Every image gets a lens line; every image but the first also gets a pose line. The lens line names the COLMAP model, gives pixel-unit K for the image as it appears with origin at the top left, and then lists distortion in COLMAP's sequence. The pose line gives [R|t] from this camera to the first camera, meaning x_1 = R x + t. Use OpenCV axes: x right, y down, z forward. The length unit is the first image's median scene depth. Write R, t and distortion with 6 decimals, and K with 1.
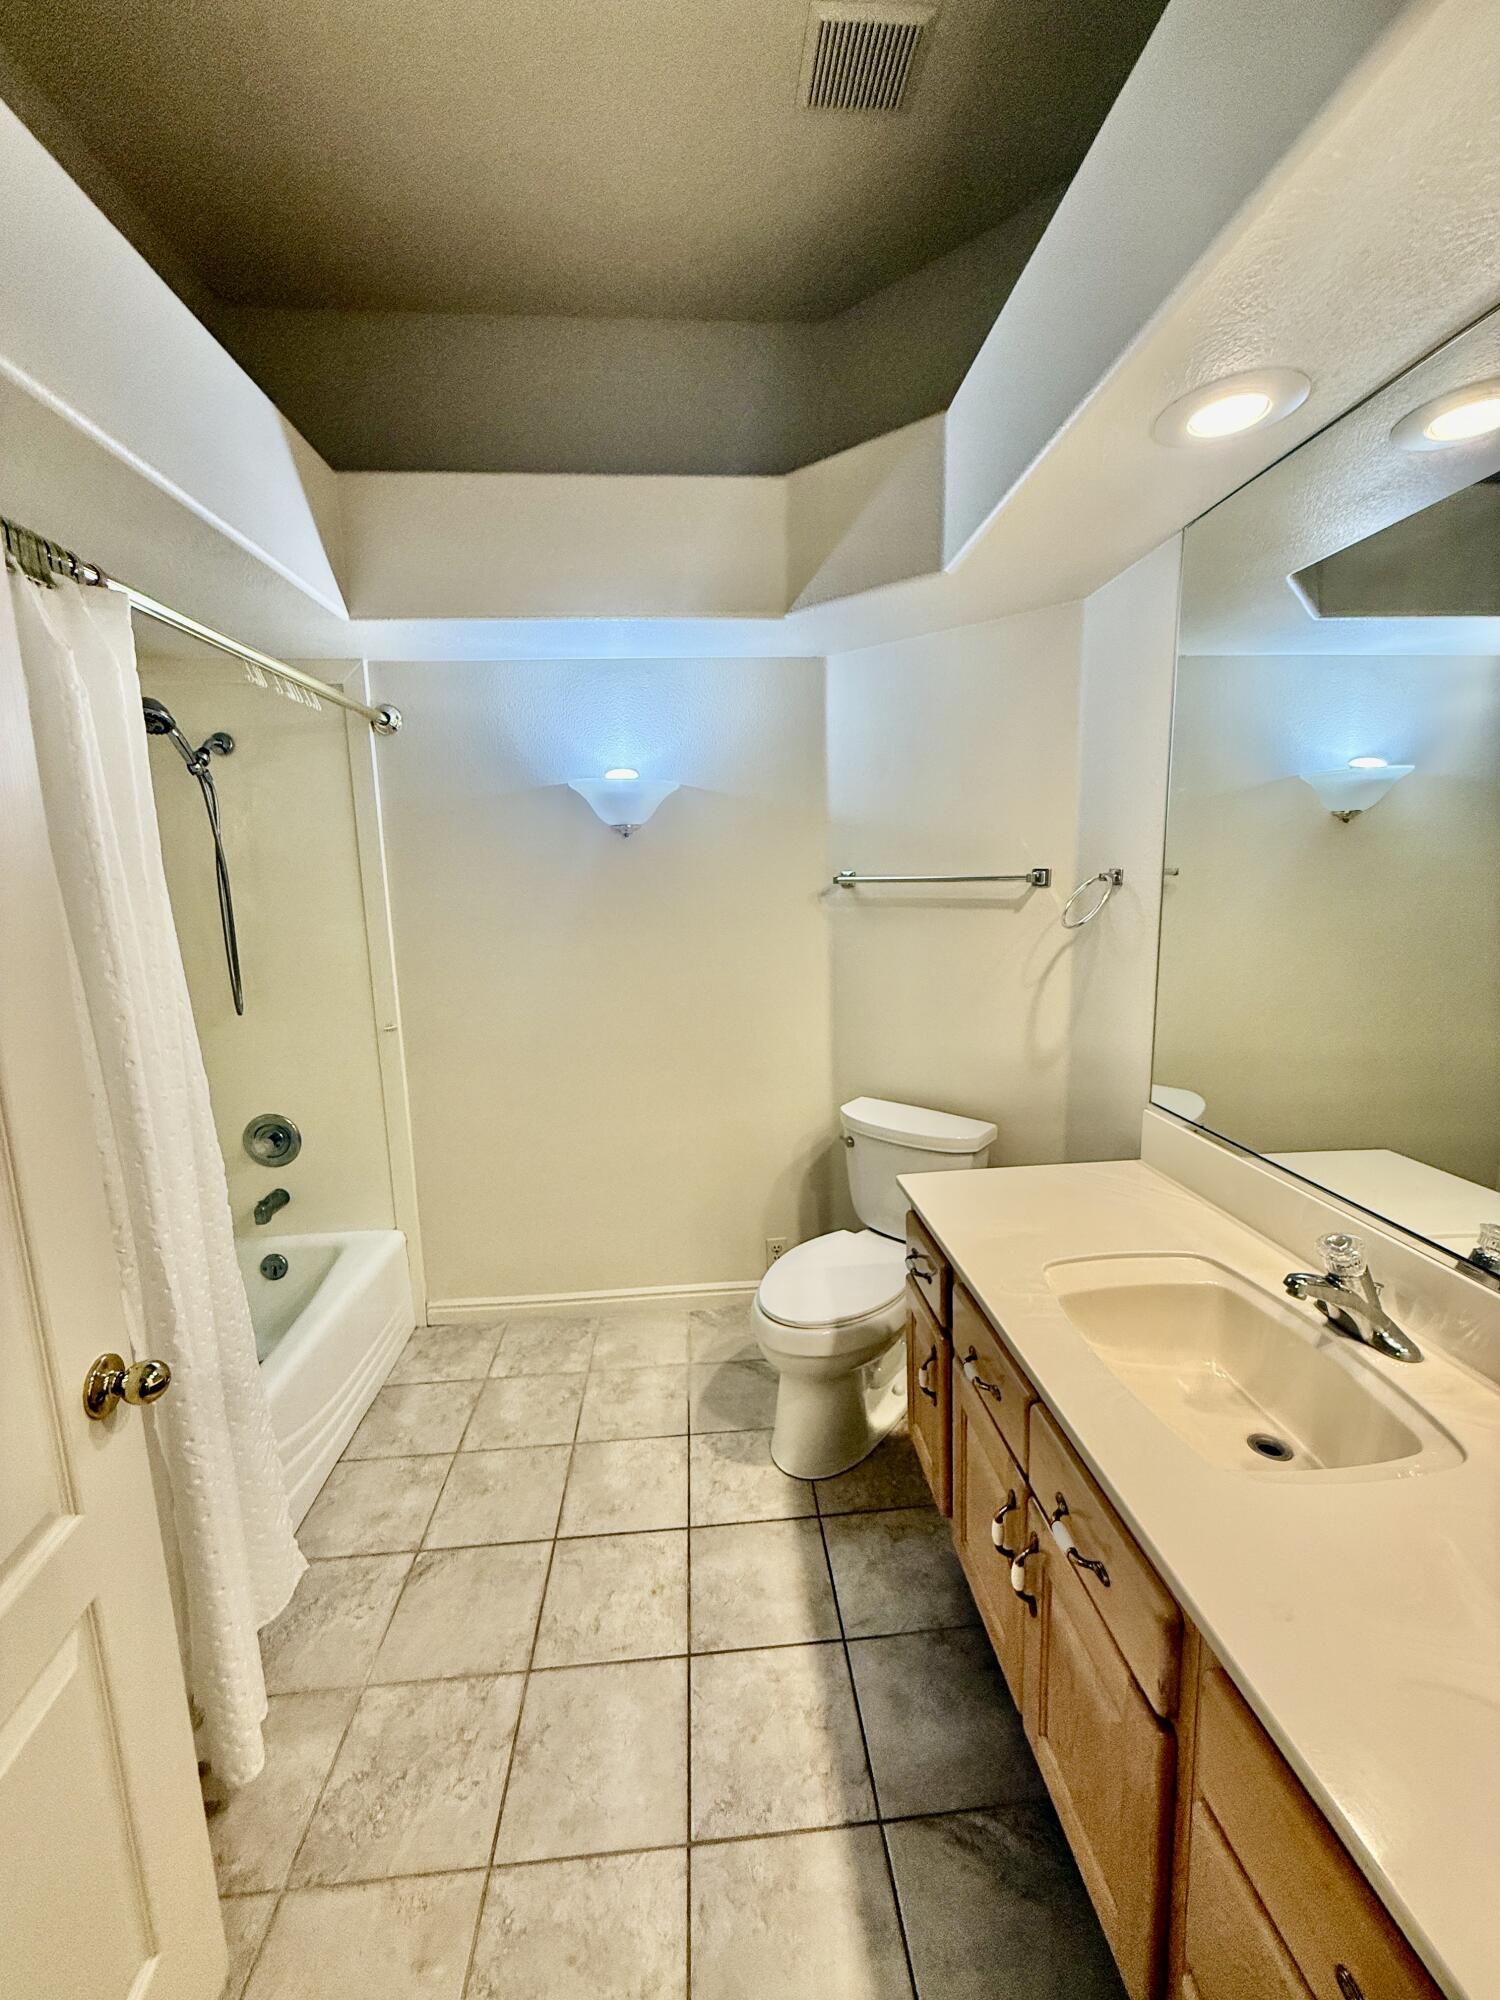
lens RADIAL K [[795.1, 0, 748.8], [0, 795.1, 999.6], [0, 0, 1]] dist [0.000424, 0.000696]
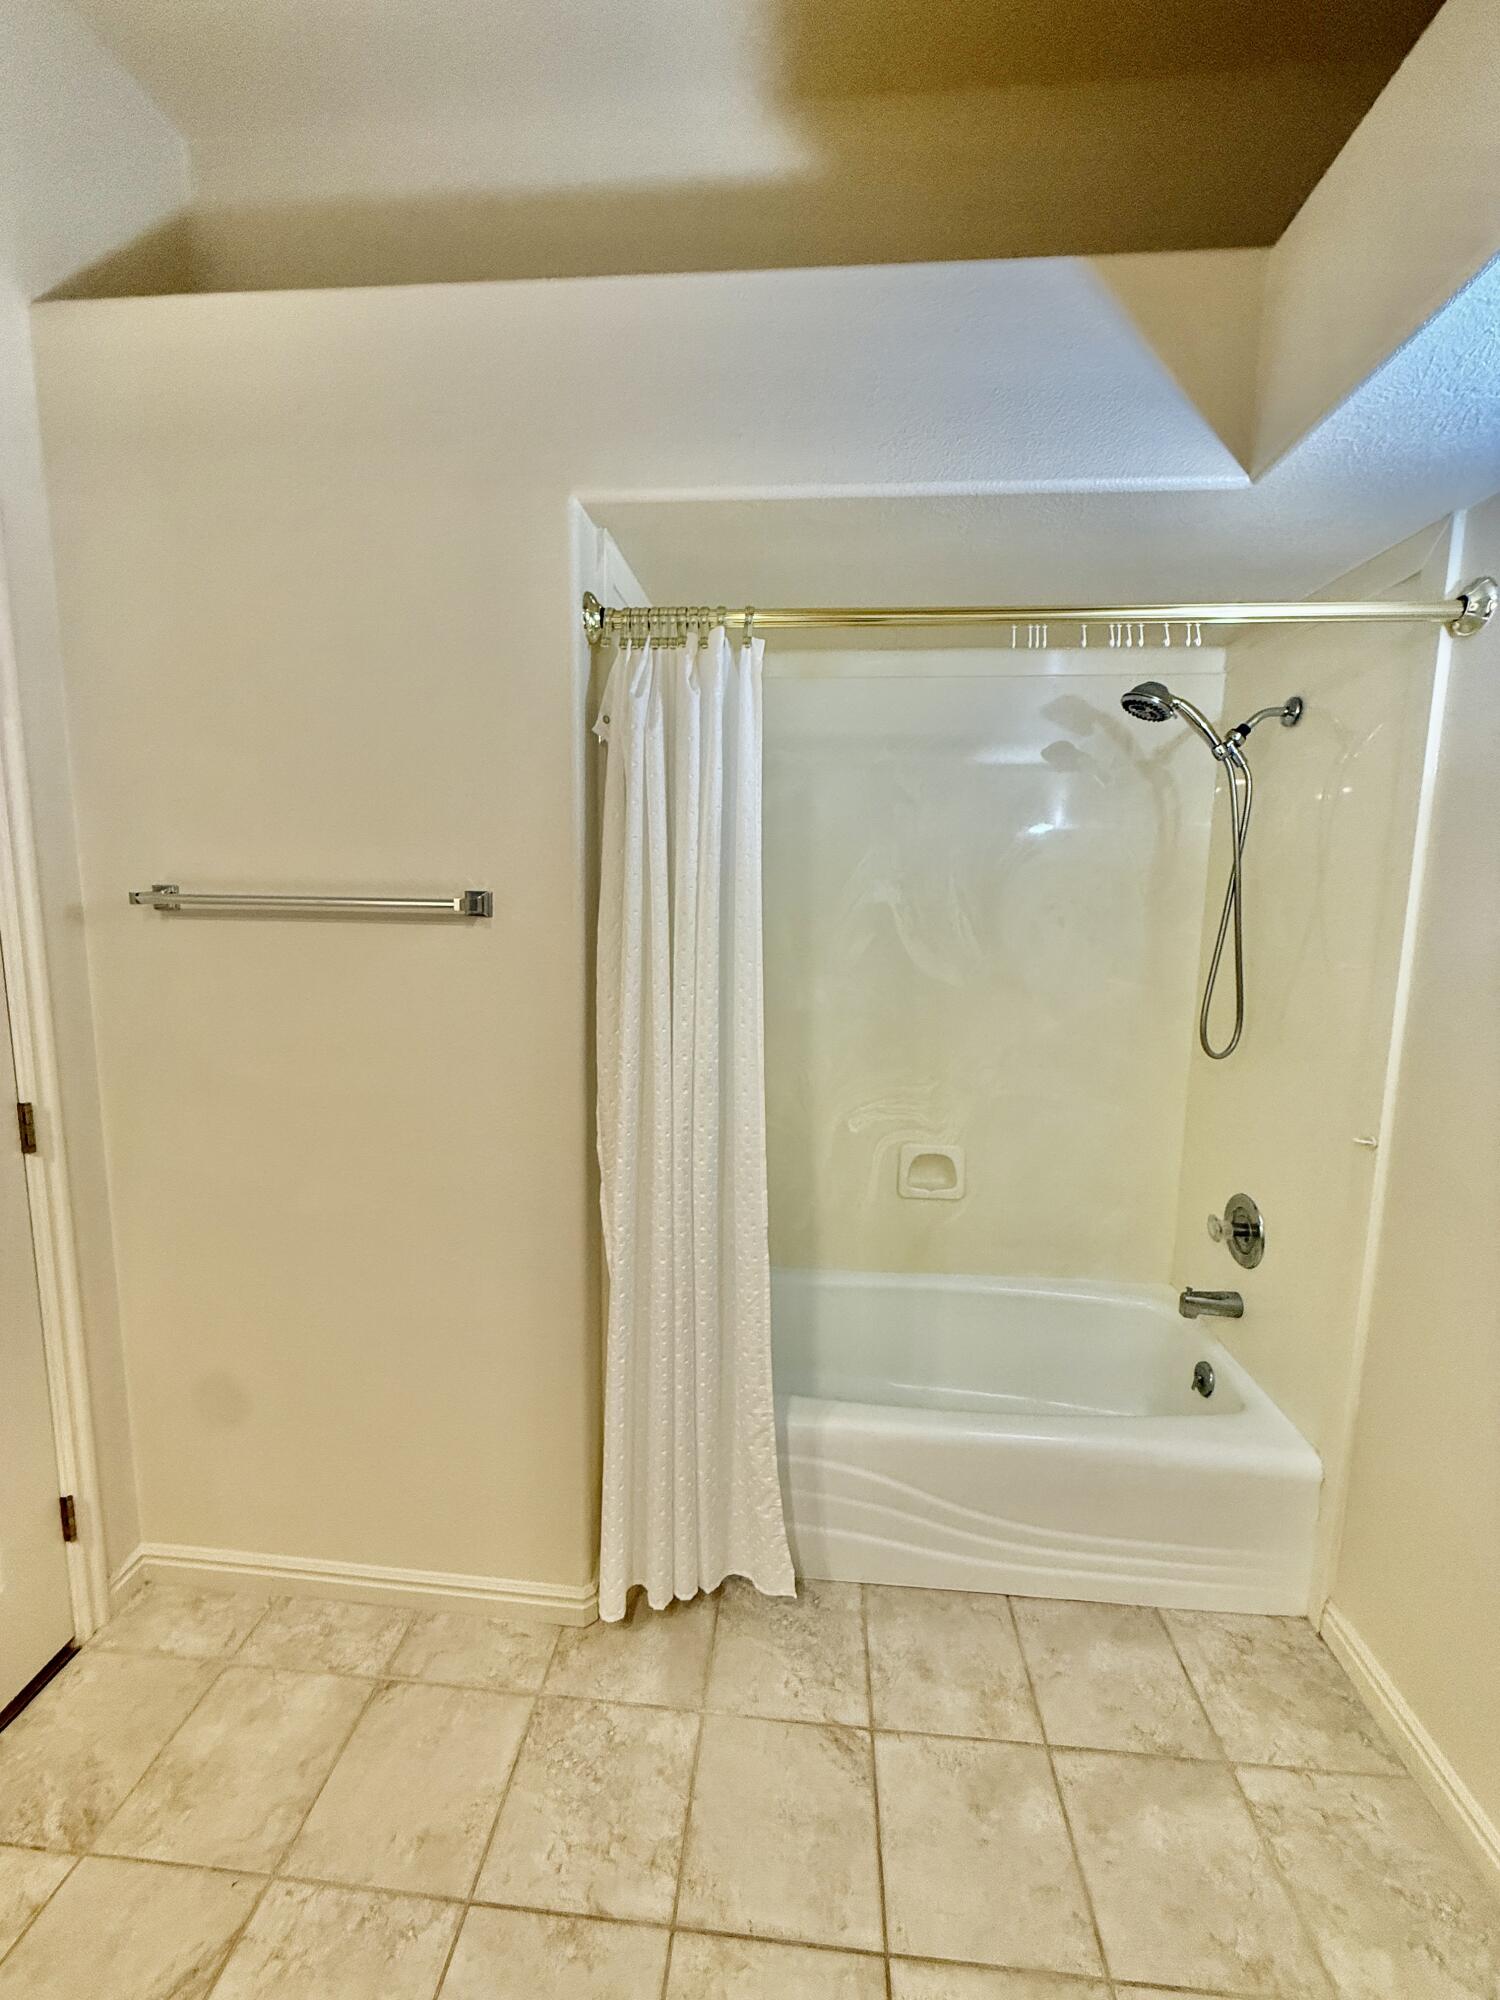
lens RADIAL K [[795.1, 0, 746.2], [0, 795.1, 988.0], [0, 0, 1]] dist [0.000424, 0.000696]
pose [[-0.164128, 0.136376, -0.976967, 0.242137], [-0.166699, 0.972319, 0.163732, -0.115956], [0.972252, 0.189732, -0.136851, 0.739120]]
